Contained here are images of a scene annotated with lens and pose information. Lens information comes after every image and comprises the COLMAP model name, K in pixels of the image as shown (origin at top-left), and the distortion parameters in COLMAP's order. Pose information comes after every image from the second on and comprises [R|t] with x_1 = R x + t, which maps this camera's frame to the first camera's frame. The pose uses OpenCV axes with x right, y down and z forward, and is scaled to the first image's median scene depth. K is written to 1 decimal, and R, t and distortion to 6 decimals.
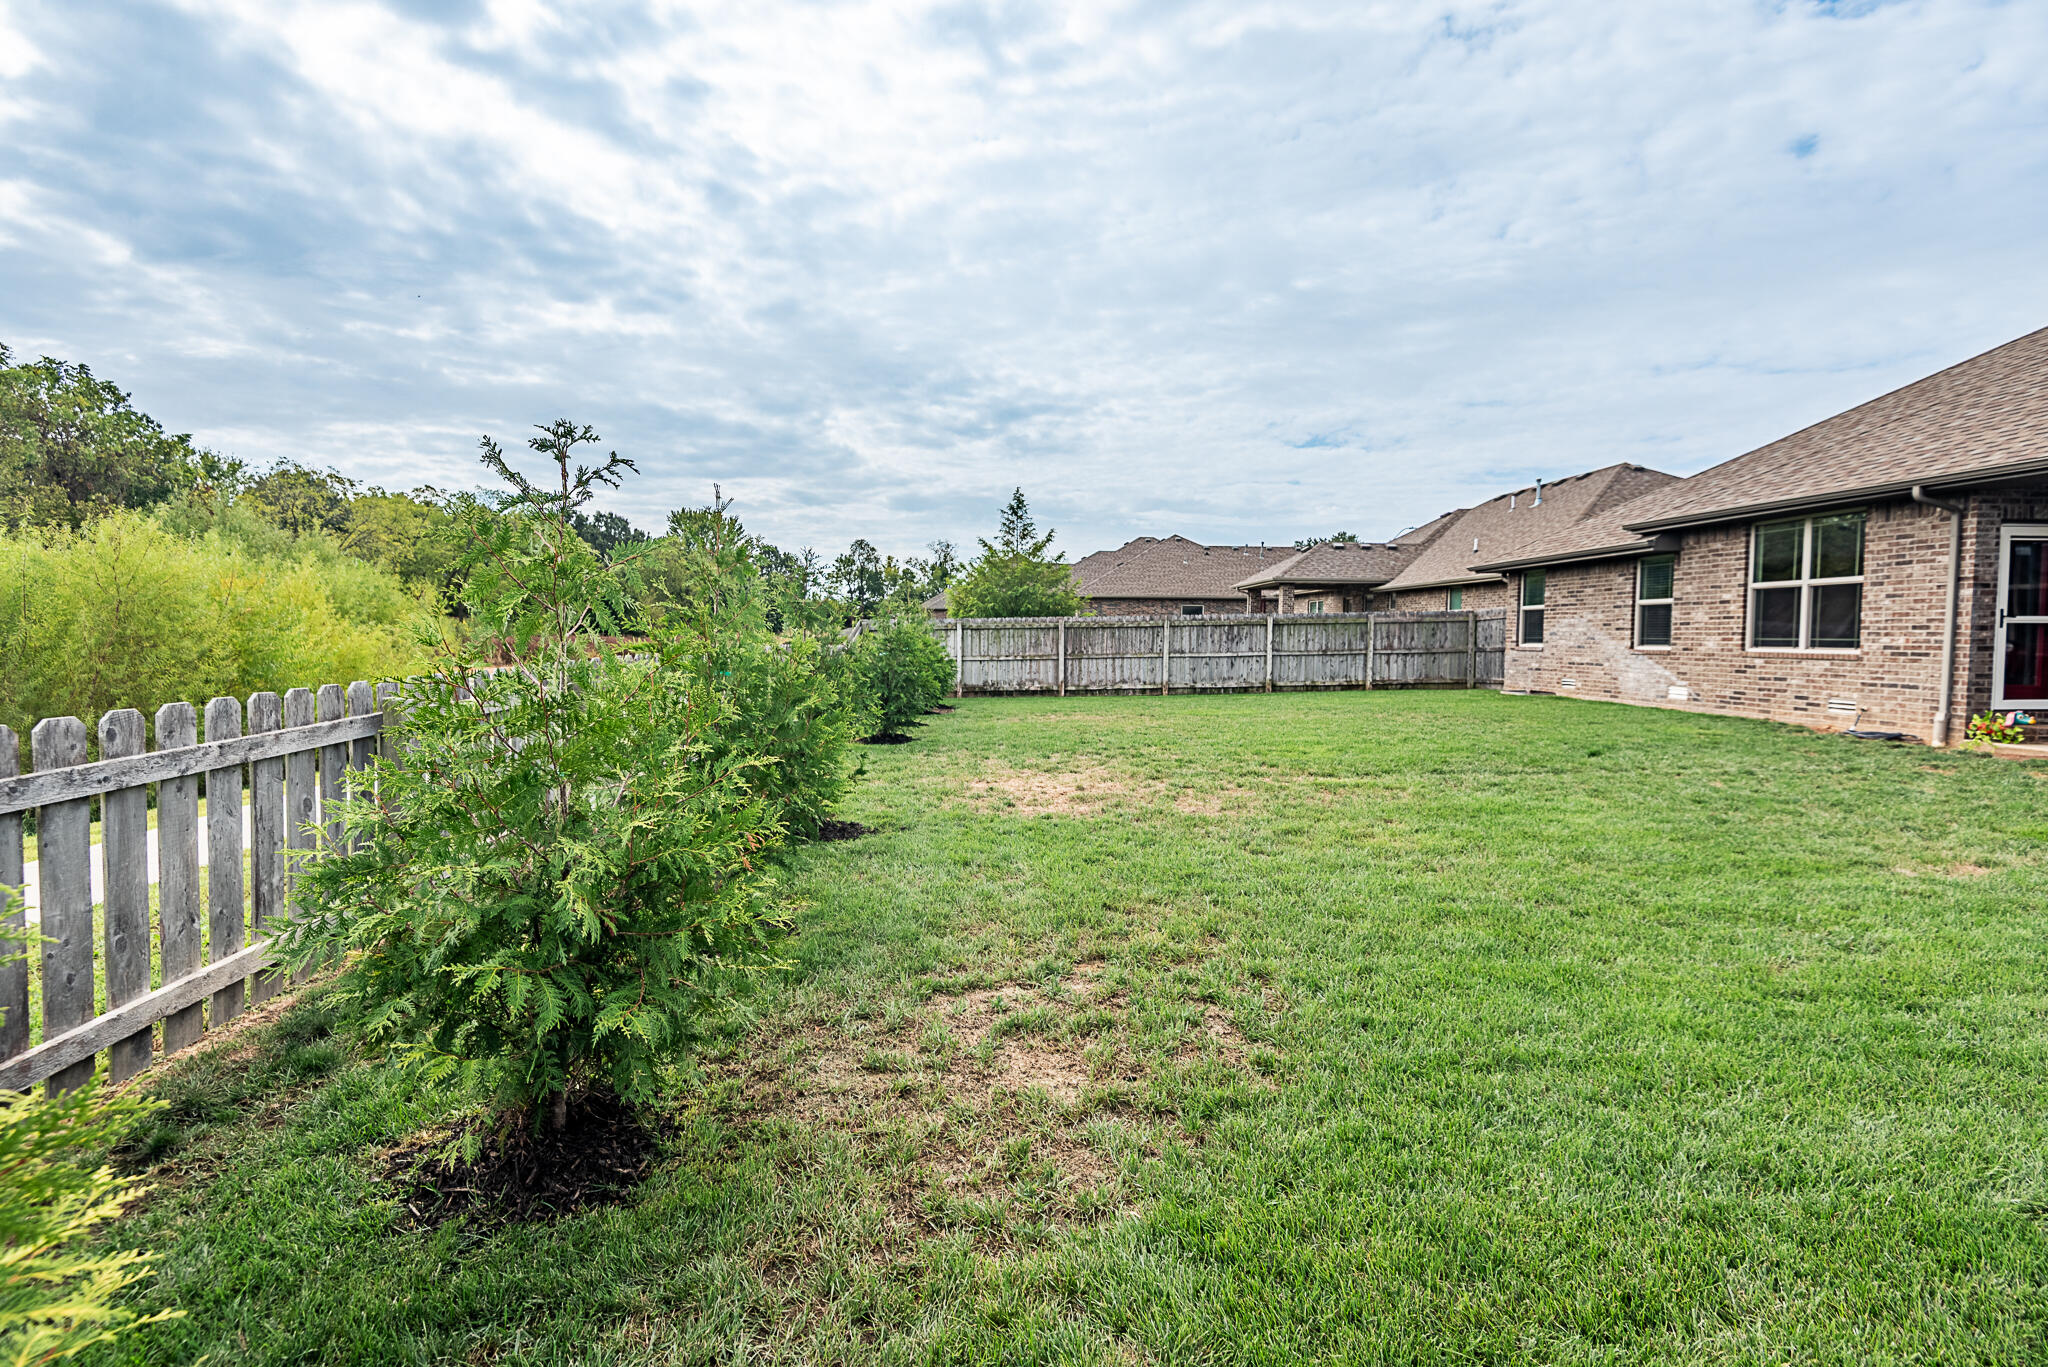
lens RADIAL K [[944.7, 0, 1025.9], [0, 944.7, 659.9], [0, 0, 1]] dist [0.027954, -0.014944]
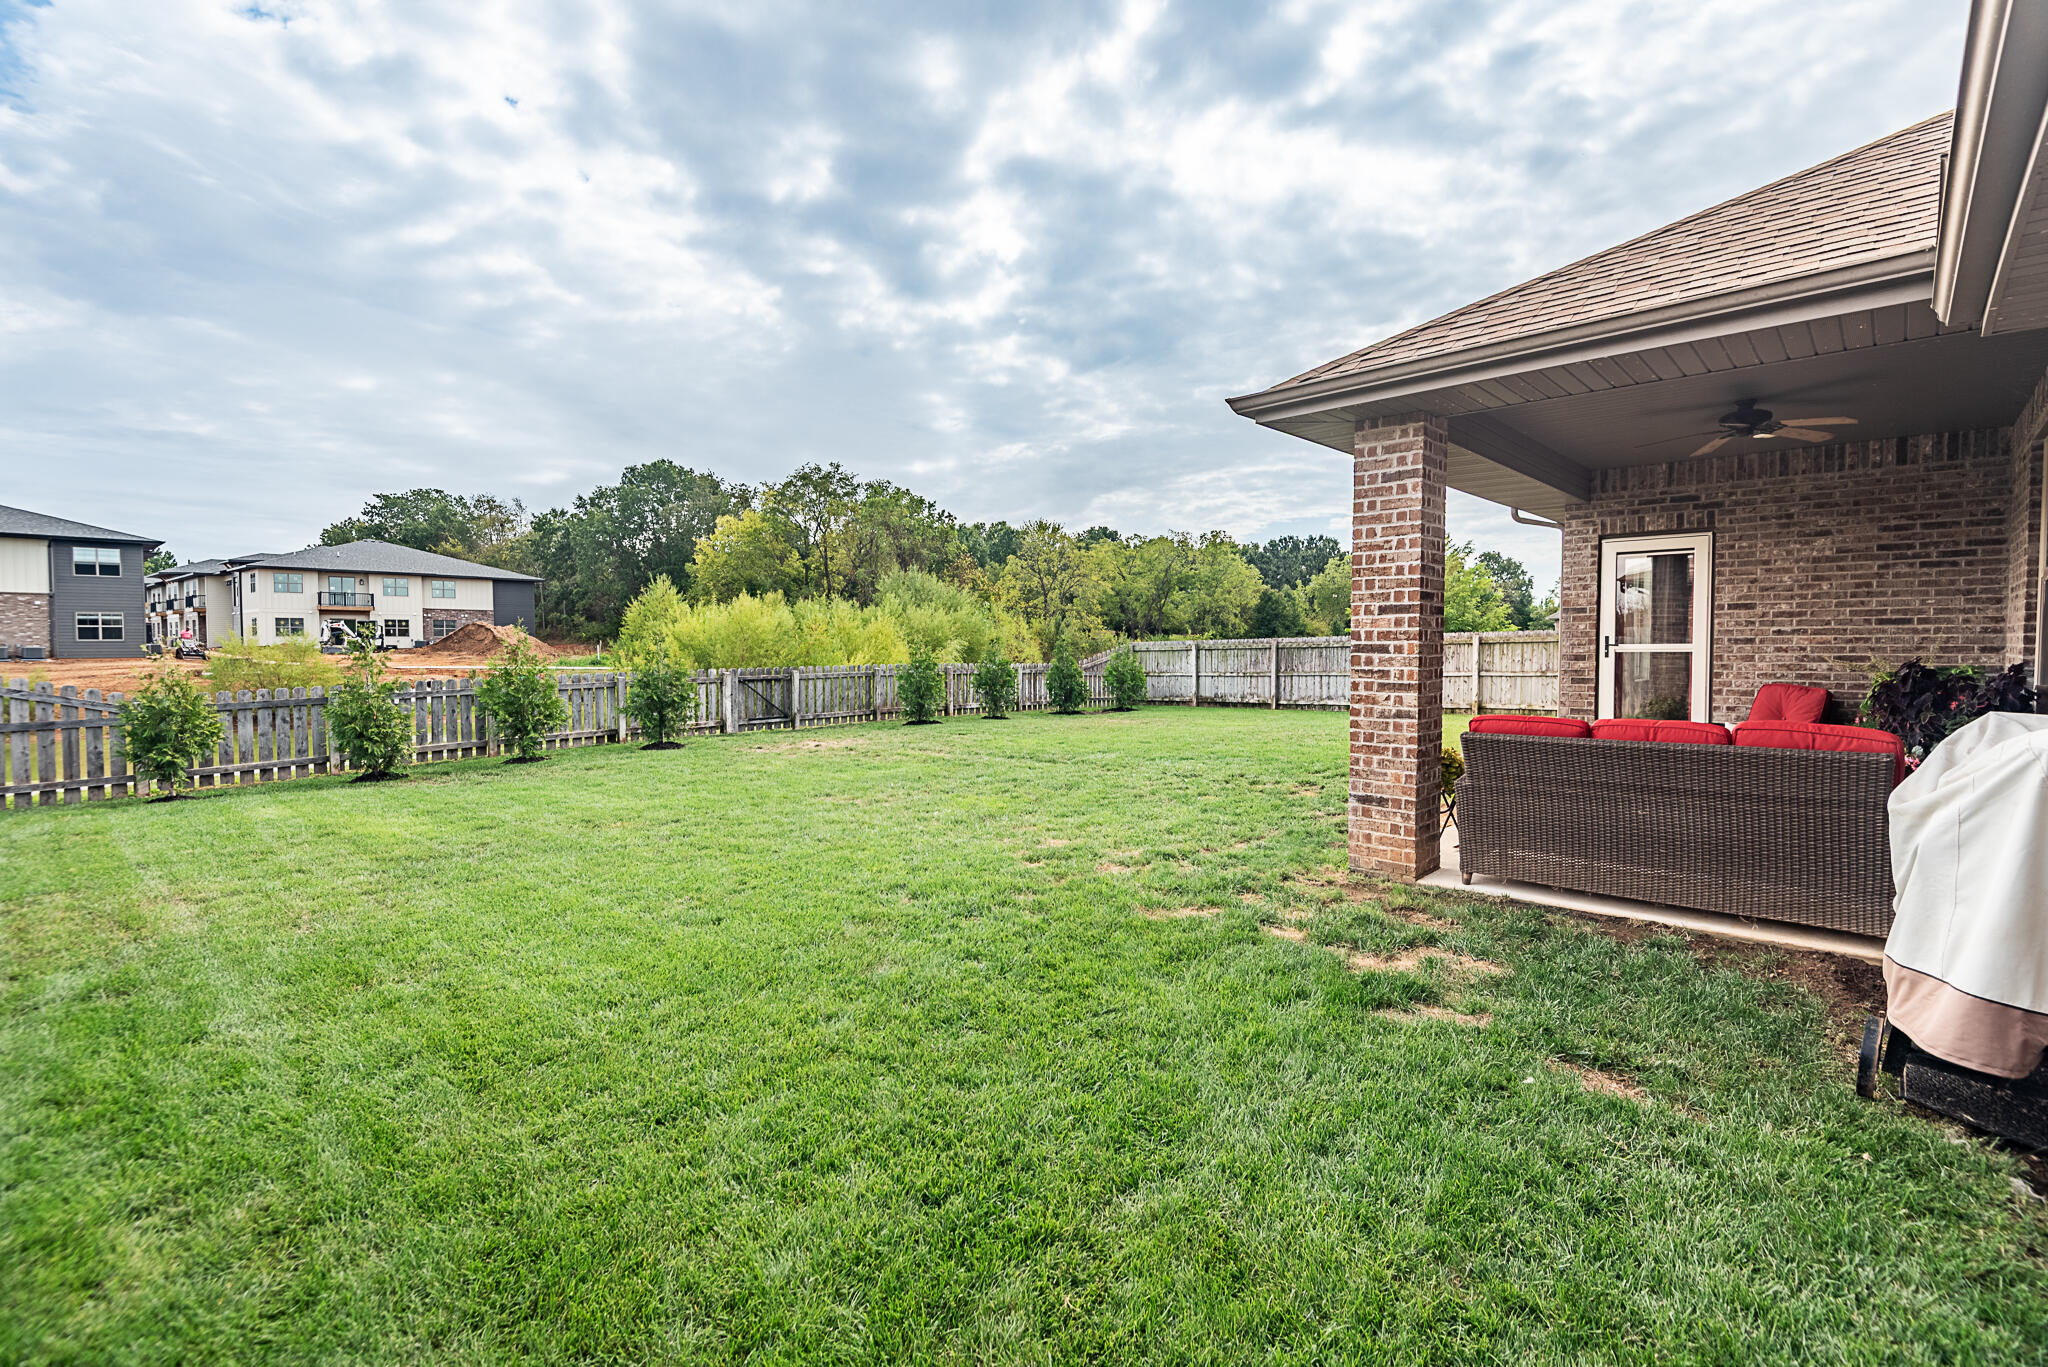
lens RADIAL K [[940.1, 0, 1032.7], [0, 940.1, 711.0], [0, 0, 1]] dist [0.013621, -0.001053]
pose [[0.704890, 0.043016, -0.708011, 0.615277], [-0.012670, 0.998764, 0.048067, -0.009418], [0.709203, -0.024911, 0.704564, 0.003055]]
